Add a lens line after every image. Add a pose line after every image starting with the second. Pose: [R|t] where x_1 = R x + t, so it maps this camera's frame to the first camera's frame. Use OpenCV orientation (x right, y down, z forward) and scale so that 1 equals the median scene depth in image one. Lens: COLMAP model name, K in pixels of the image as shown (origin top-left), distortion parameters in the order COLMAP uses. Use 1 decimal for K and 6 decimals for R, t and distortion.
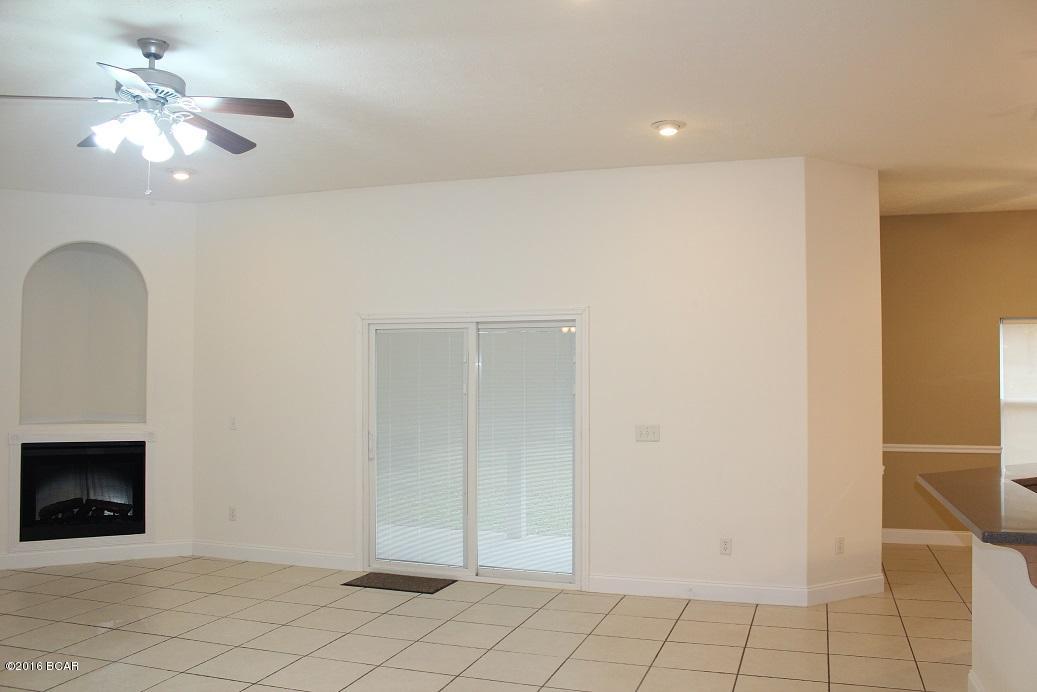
lens RADIAL K [[911.7, 0, 518.5], [0, 911.7, 346.0], [0, 0, 1]] dist [-0.009045, -0.001347]
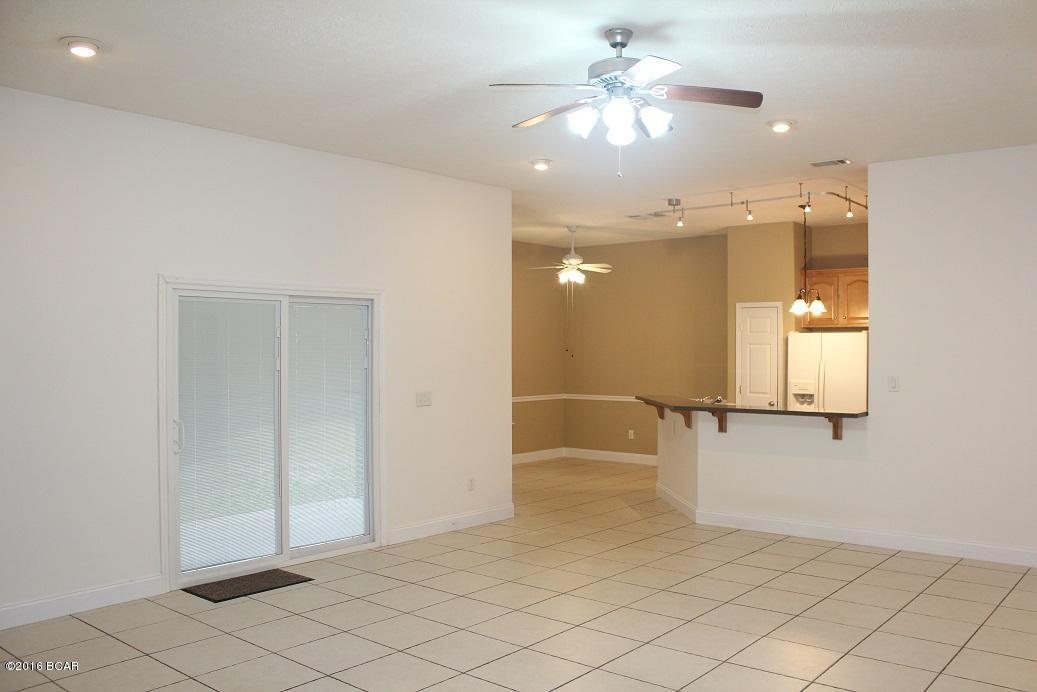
lens RADIAL K [[911.7, 0, 518.5], [0, 911.7, 346.0], [0, 0, 1]] dist [-0.009045, -0.001347]
pose [[0.325645, 0.003137, 0.945487, -0.894761], [-0.026319, 0.999637, 0.005748, 0.015528], [-0.945126, -0.026756, 0.325610, 0.473681]]
